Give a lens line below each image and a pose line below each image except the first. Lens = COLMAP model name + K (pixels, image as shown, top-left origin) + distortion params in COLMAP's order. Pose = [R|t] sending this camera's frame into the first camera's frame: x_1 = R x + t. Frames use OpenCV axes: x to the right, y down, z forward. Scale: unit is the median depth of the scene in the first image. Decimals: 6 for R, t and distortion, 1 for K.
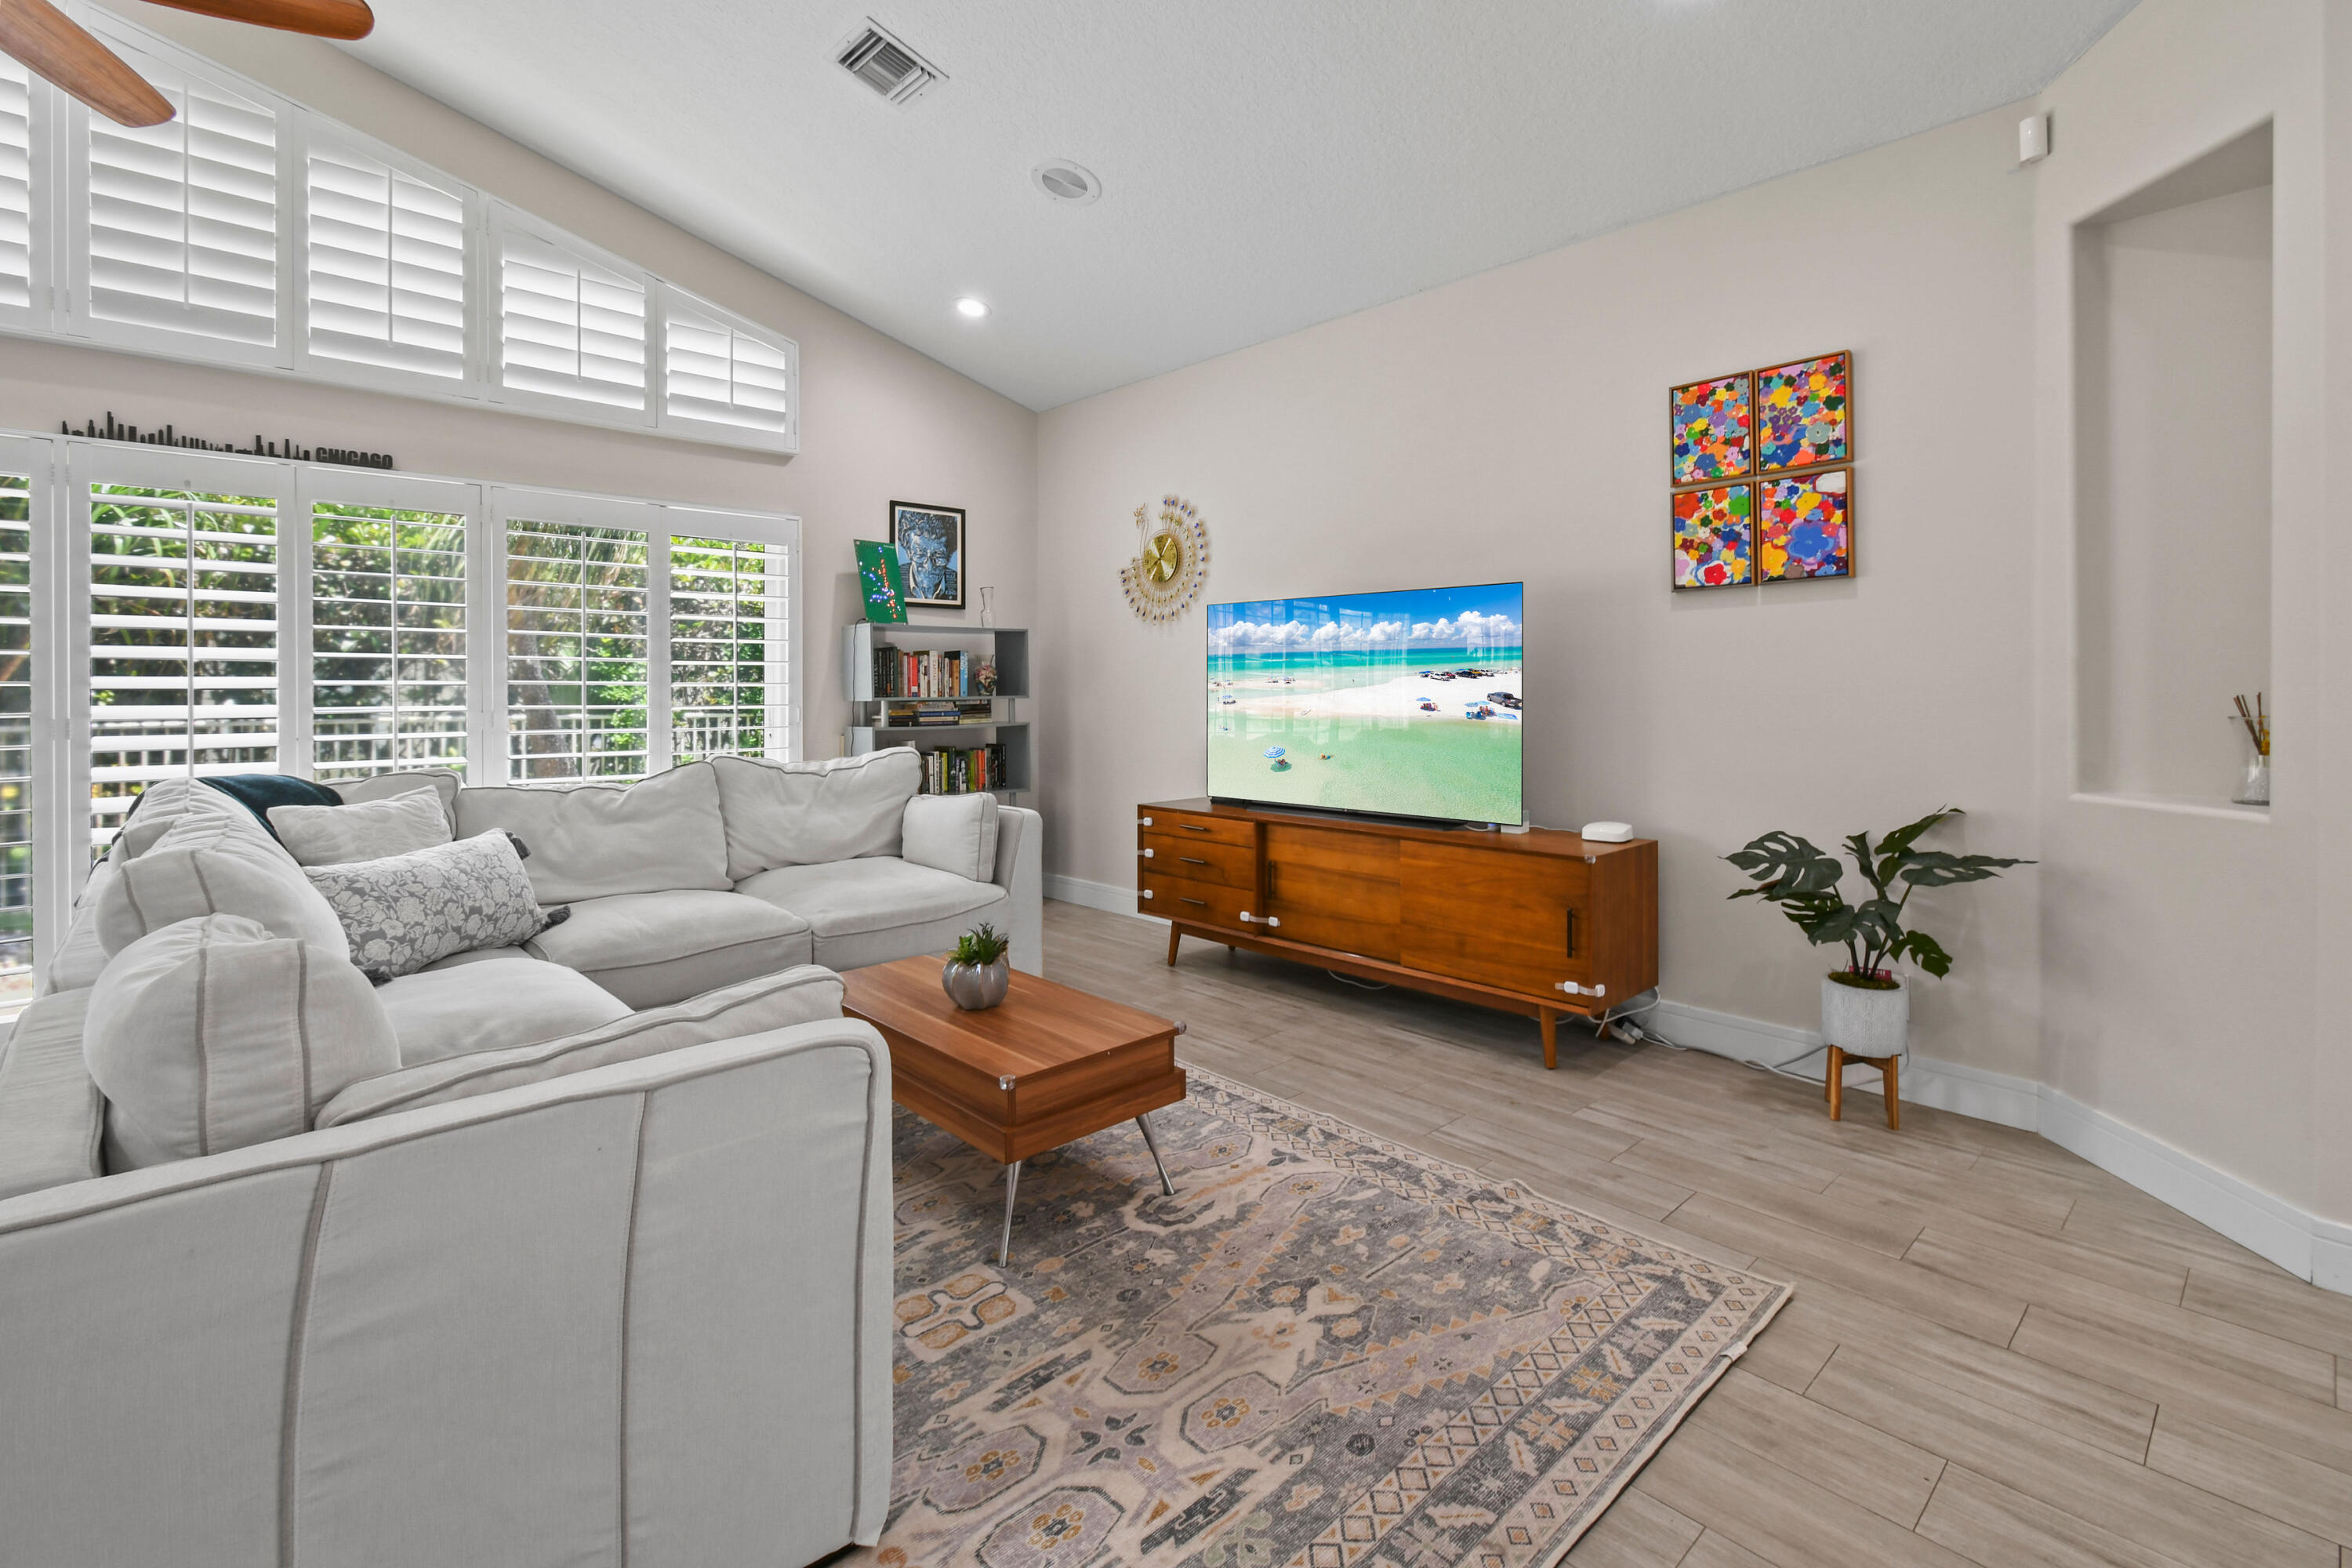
lens RADIAL K [[1070.5, 0, 1164.7], [0, 1070.5, 696.8], [0, 0, 1]] dist [0.002942, -0.000097]
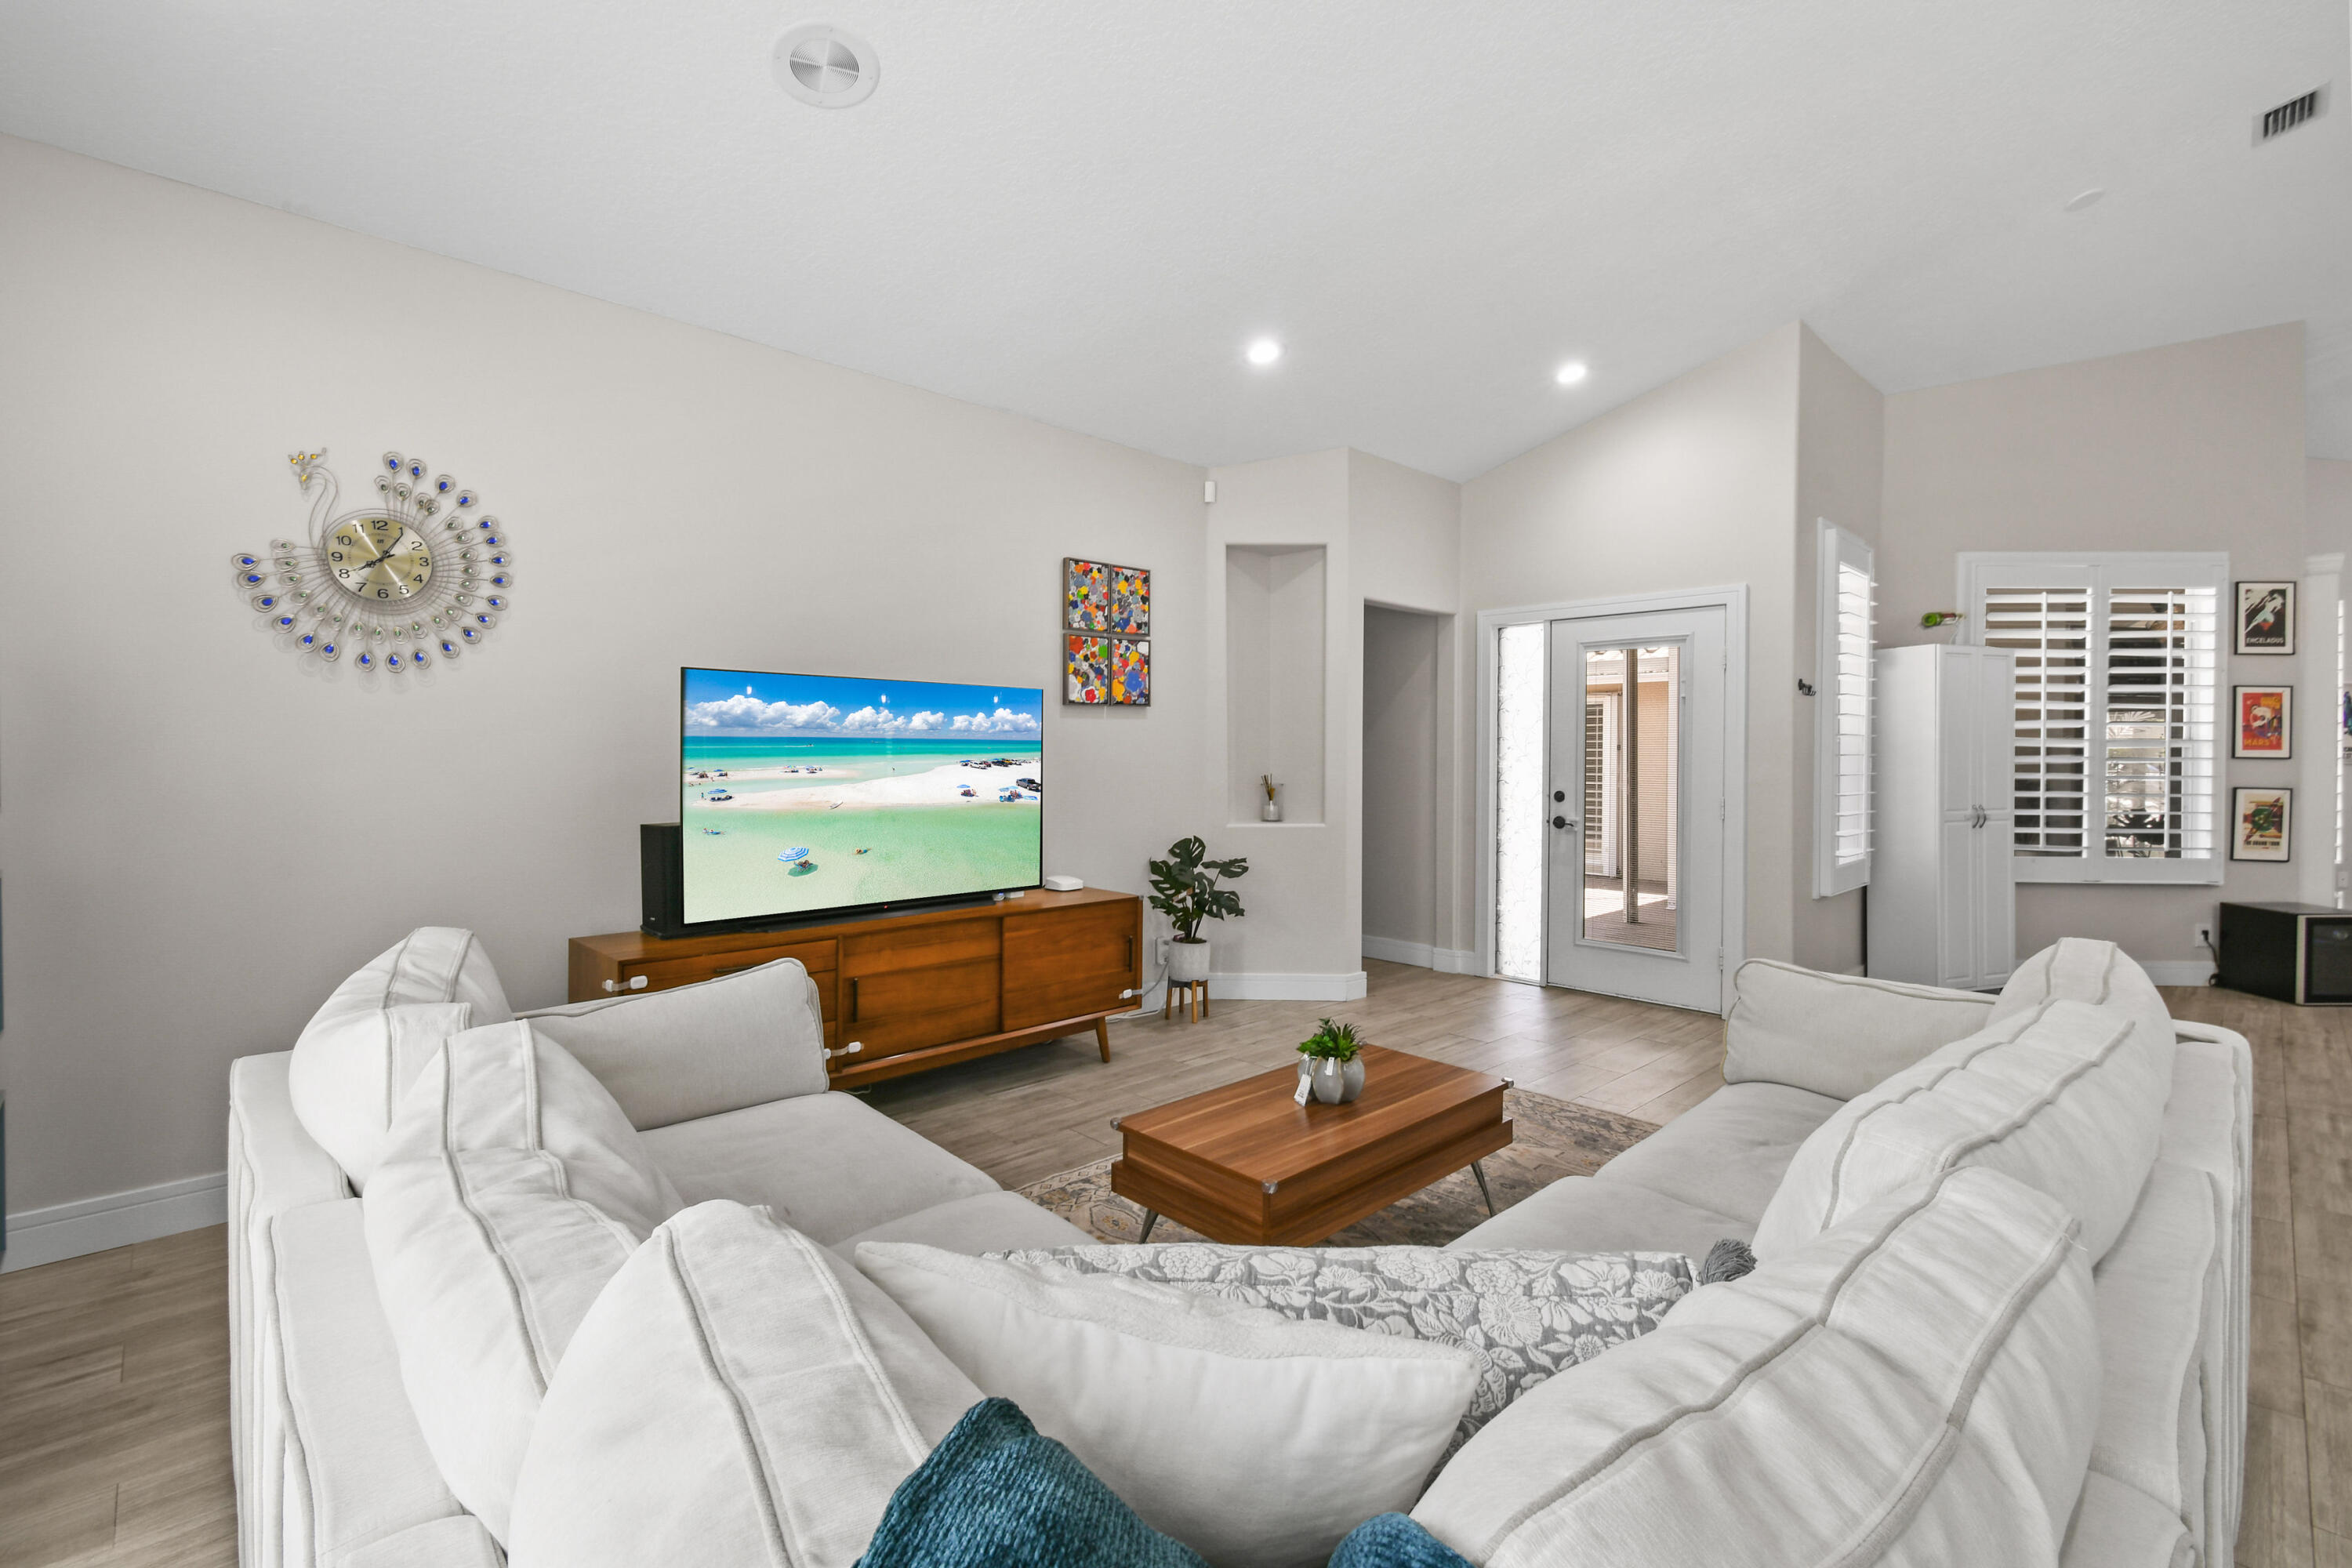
lens RADIAL K [[1044.9, 0, 1189.4], [0, 1044.9, 755.5], [0, 0, 1]] dist [-0.000875, -0.000565]
pose [[-0.023912, 0.000118, 0.999714, -0.913802], [0.003613, 0.999993, -0.000032, -0.032070], [-0.999708, 0.003611, -0.023913, 0.902475]]
